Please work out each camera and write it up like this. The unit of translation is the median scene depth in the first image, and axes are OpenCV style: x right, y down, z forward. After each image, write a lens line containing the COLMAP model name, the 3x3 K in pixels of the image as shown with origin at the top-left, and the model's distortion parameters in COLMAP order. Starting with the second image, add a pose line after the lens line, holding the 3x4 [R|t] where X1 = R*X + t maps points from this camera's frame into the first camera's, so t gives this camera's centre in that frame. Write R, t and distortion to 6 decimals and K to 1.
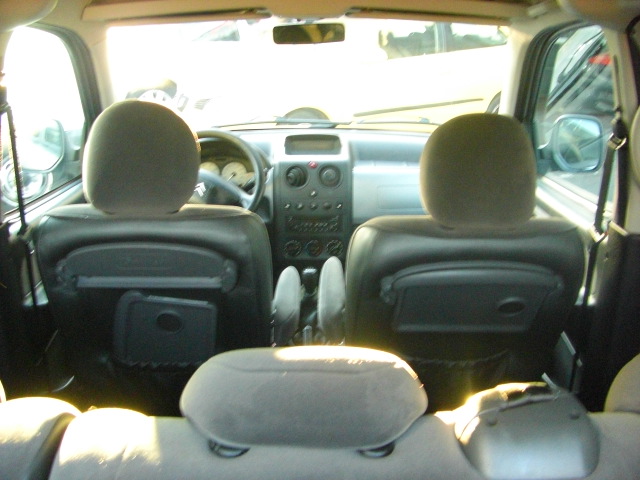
lens RADIAL K [[721.6, 0, 320.0], [0, 721.6, 240.0], [0, 0, 1]] dist [-0.209661, 0.294866]
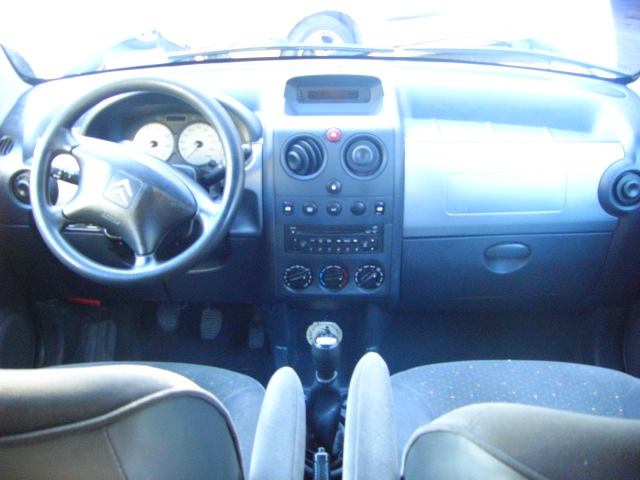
lens RADIAL K [[721.6, 0, 320.0], [0, 721.6, 240.0], [0, 0, 1]] dist [-0.209661, 0.294866]
pose [[0.999541, 0.007620, -0.029306, -0.003382], [-0.003606, 0.990888, 0.134640, -0.098594], [0.030065, -0.134472, 0.990461, 0.440498]]
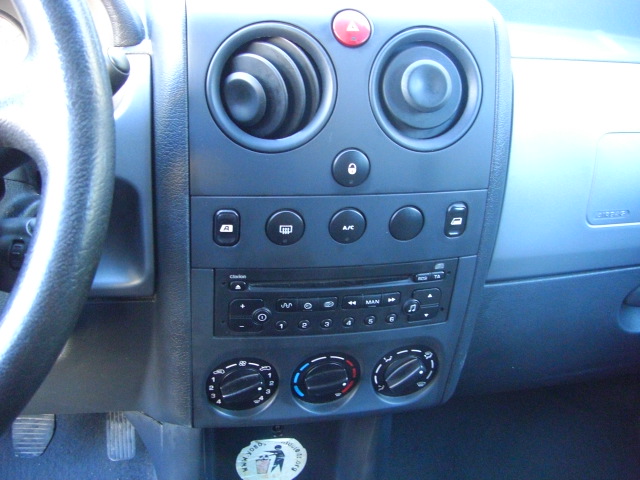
lens RADIAL K [[721.6, 0, 320.0], [0, 721.6, 240.0], [0, 0, 1]] dist [-0.209661, 0.294866]
pose [[0.978895, -0.029148, 0.202273, -0.060492], [-0.008322, 0.983269, 0.181968, -0.081812], [-0.204193, -0.179811, 0.962275, 0.792540]]
